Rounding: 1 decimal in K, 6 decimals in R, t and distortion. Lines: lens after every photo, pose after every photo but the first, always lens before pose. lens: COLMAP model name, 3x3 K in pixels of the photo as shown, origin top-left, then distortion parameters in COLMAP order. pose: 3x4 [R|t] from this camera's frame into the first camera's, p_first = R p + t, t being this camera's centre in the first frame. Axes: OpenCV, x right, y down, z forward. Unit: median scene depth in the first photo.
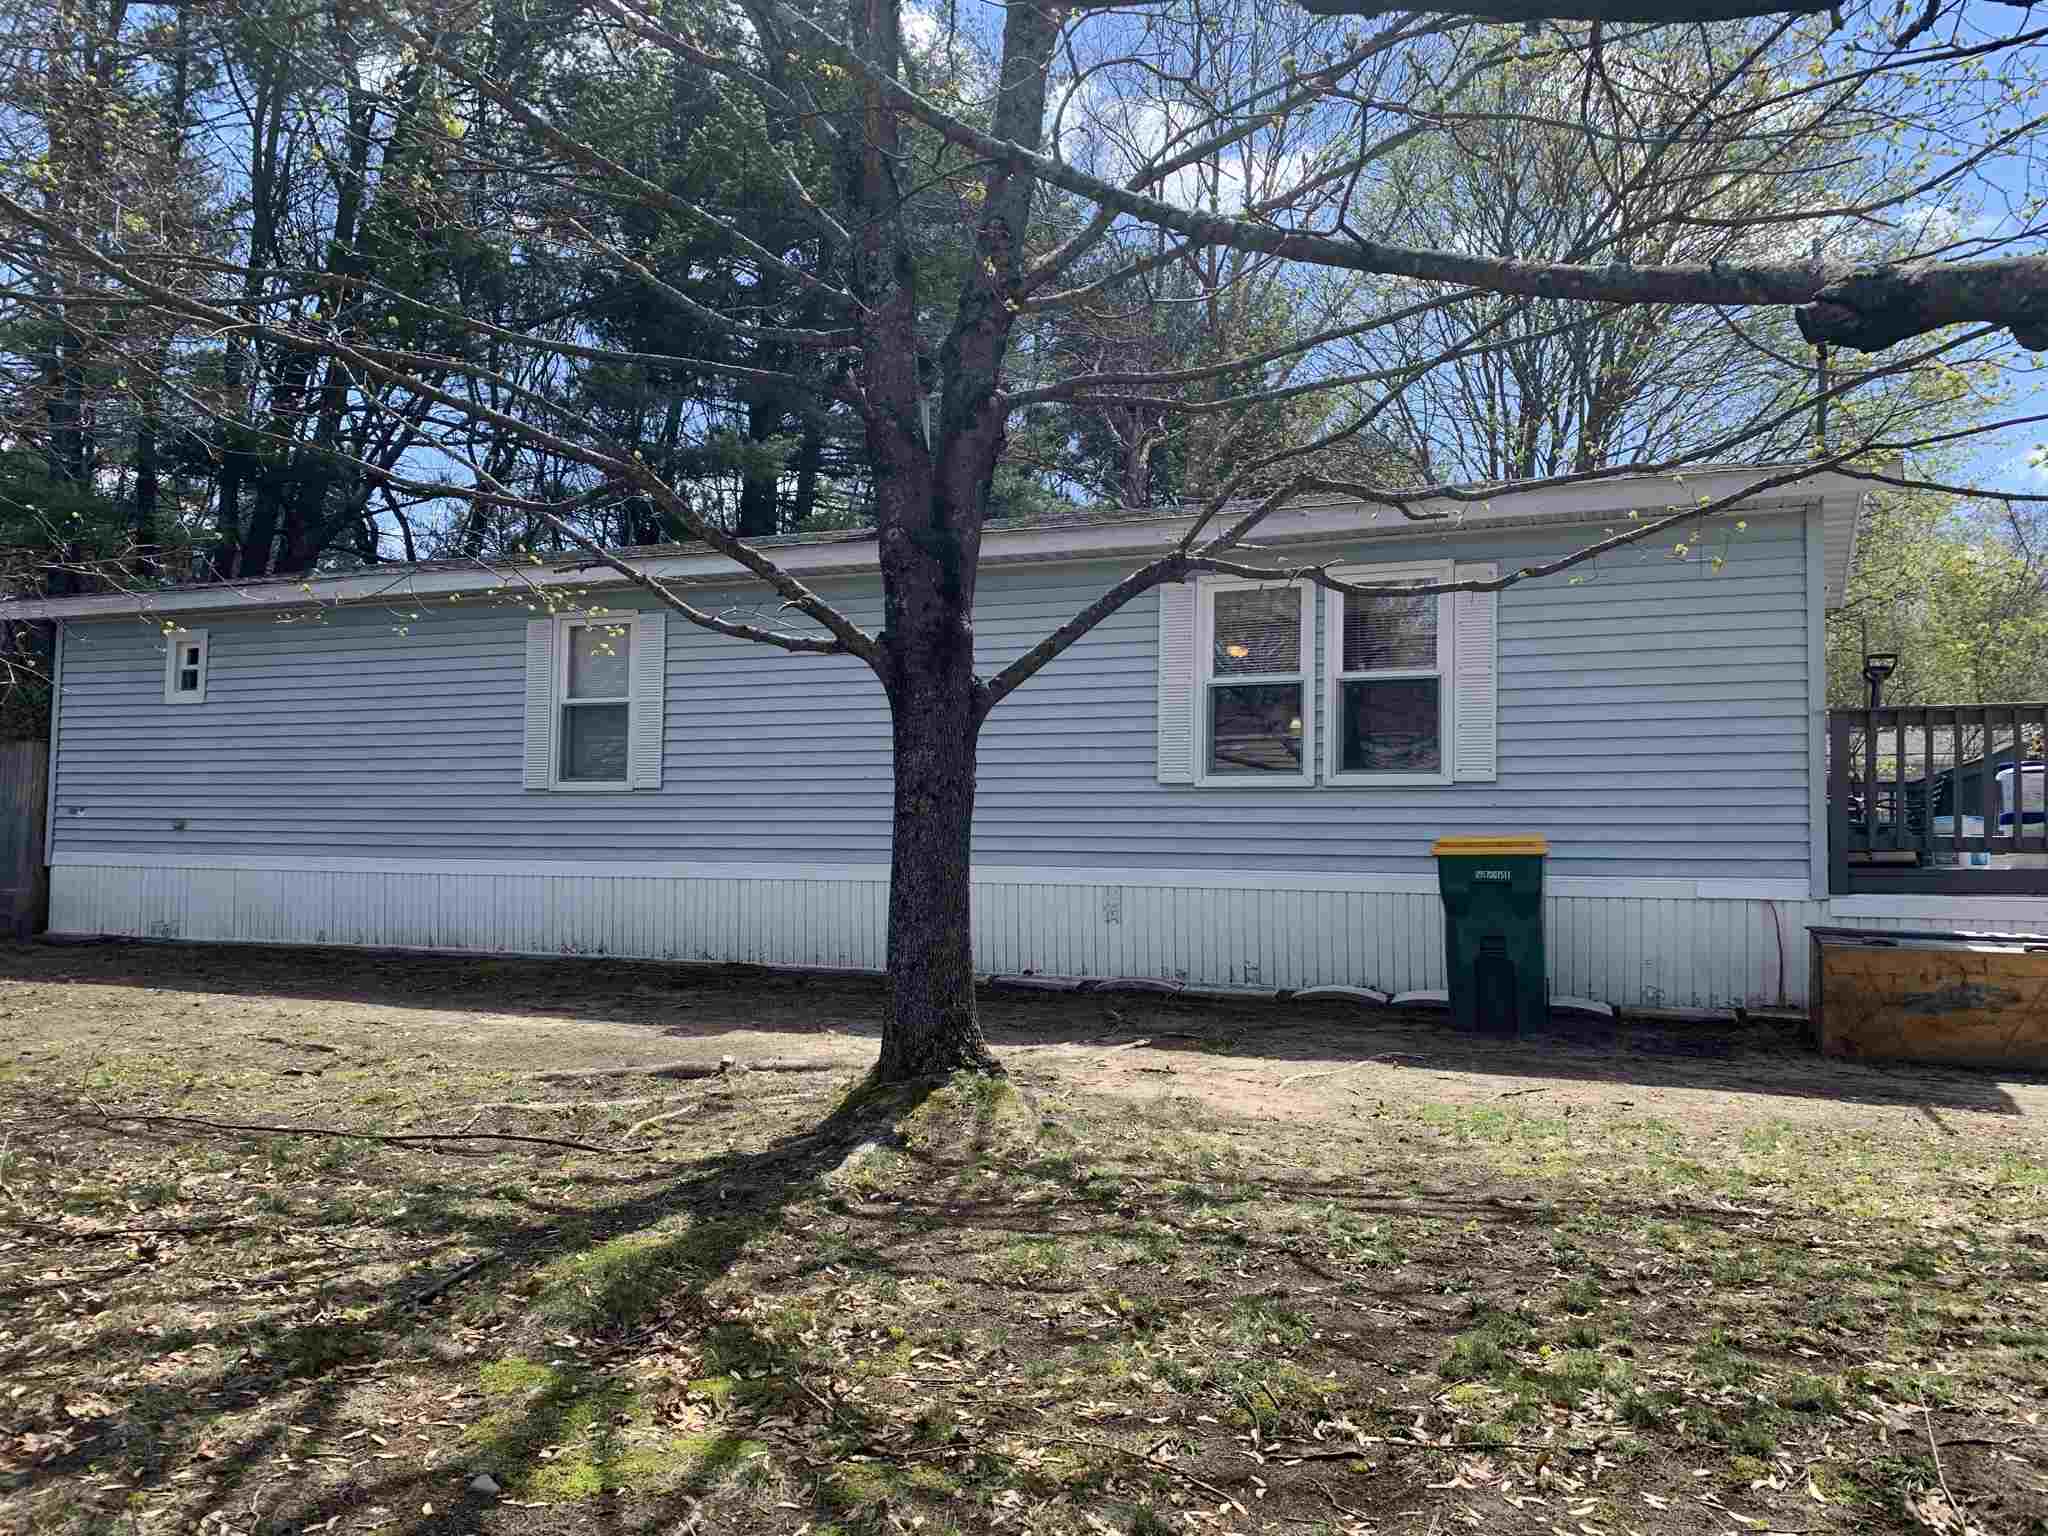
lens RADIAL K [[1523.7, 0, 1024.0], [0, 1523.7, 768.0], [0, 0, 1]] dist [0.002225, -0.001636]
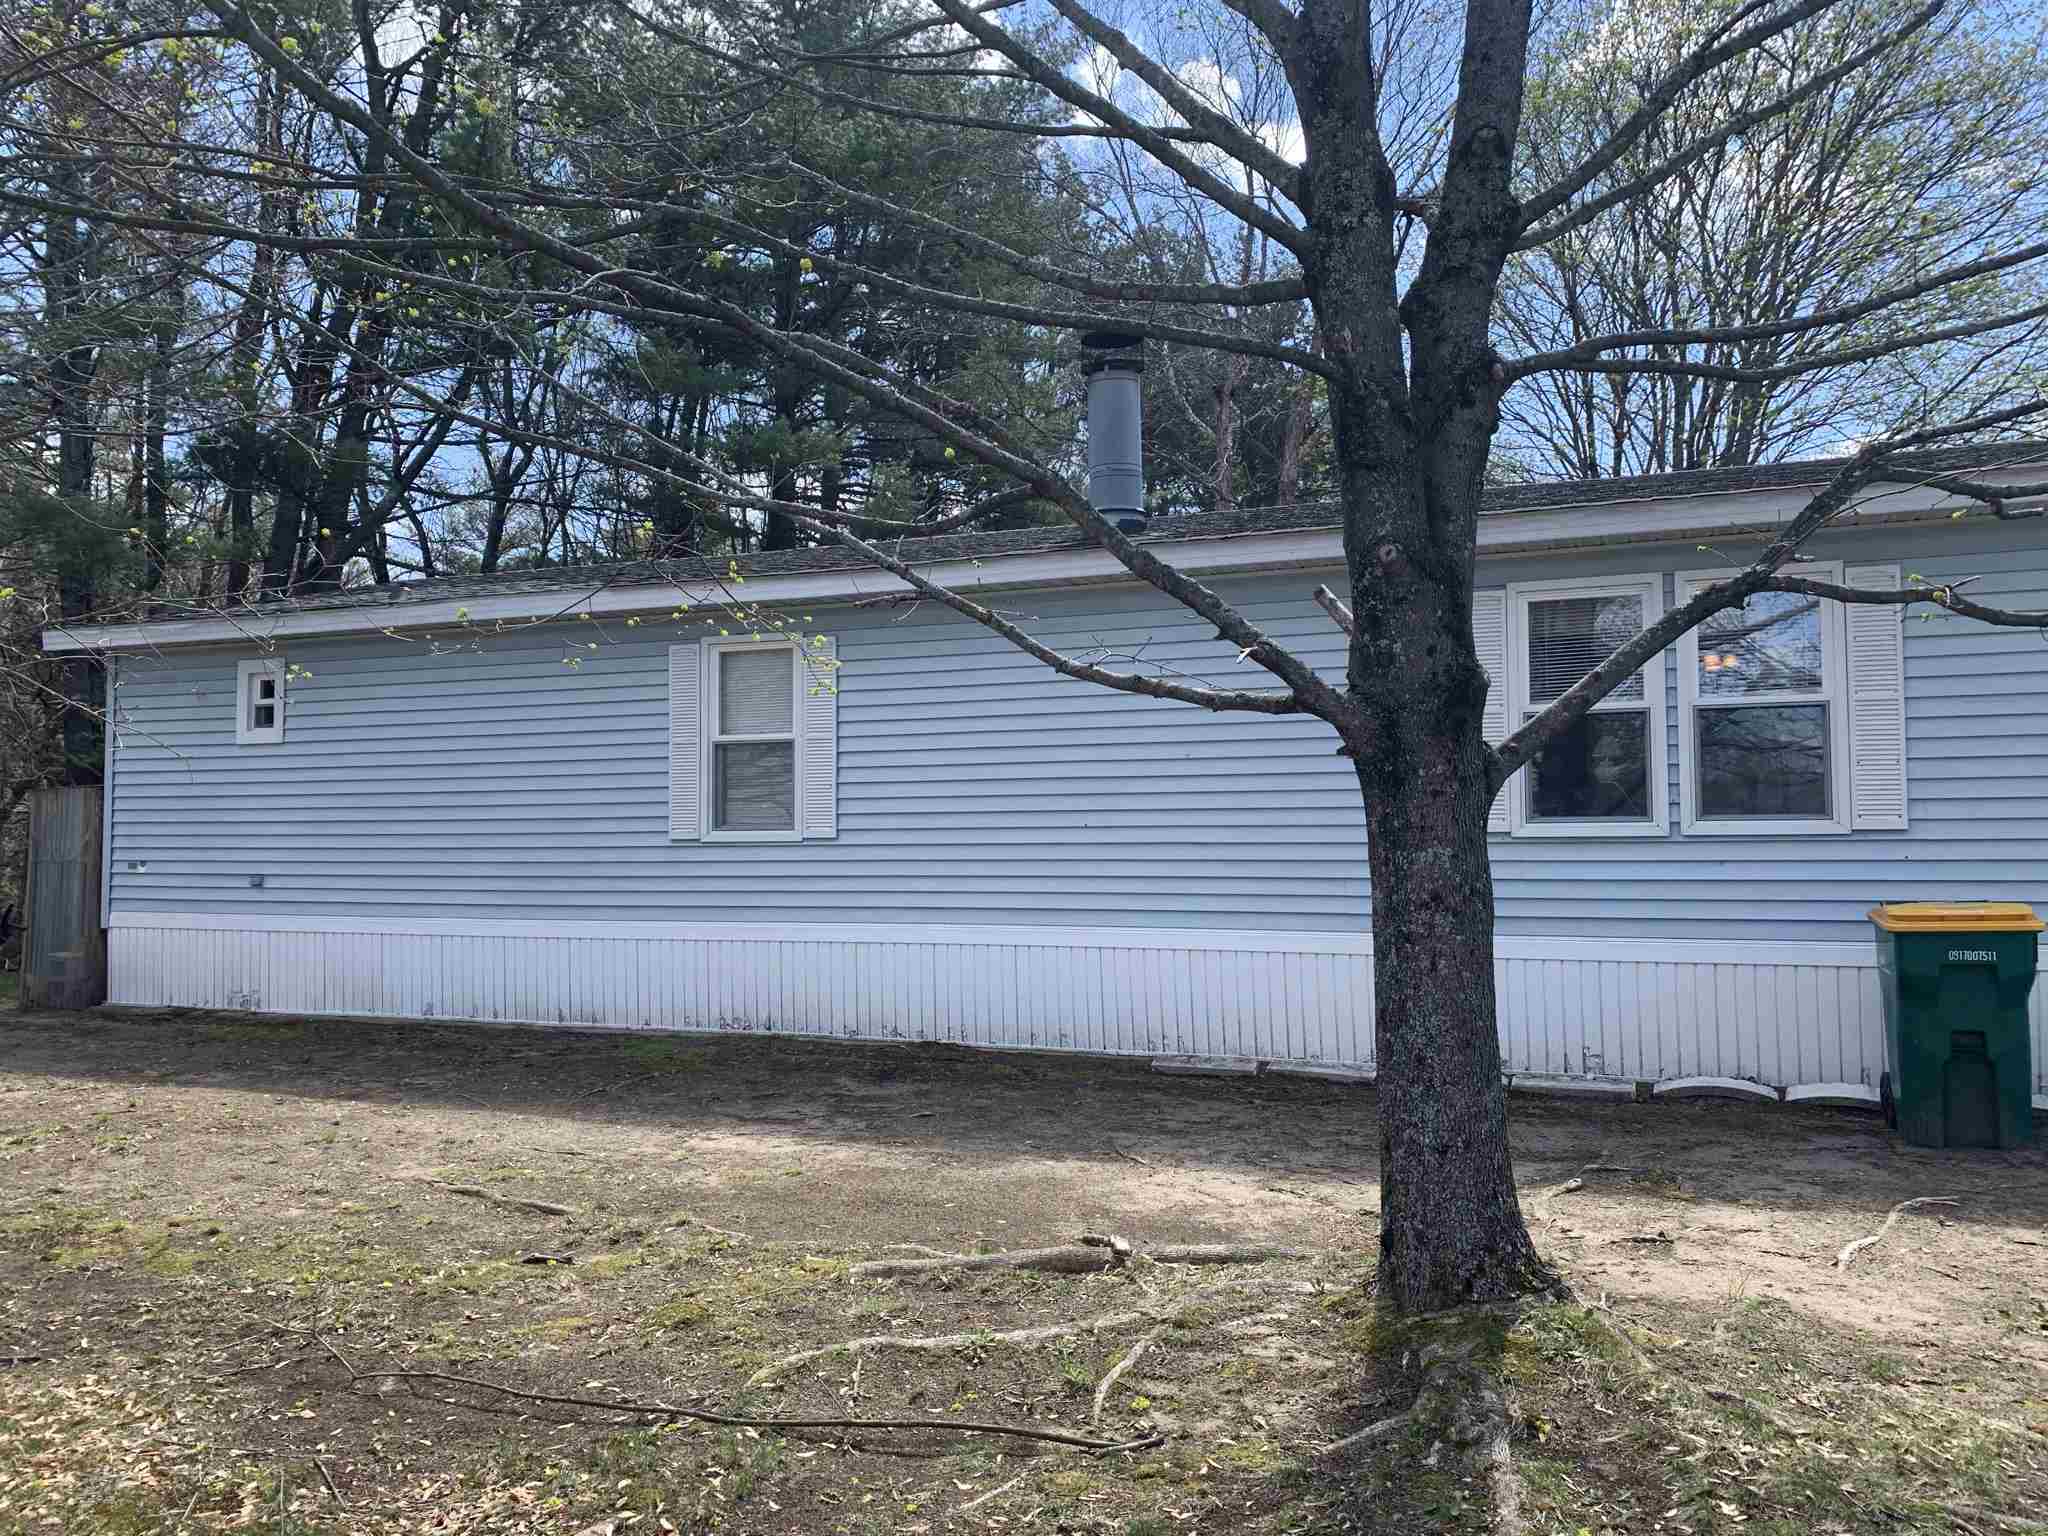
lens RADIAL K [[1561.4, 0, 1024.0], [0, 1561.4, 768.0], [0, 0, 1]] dist [0.082375, -0.128927]
pose [[0.999779, -0.017475, -0.011649, -0.115755], [0.017482, 0.999847, 0.000521, -0.024318], [0.011638, -0.000724, 0.999932, 0.107358]]
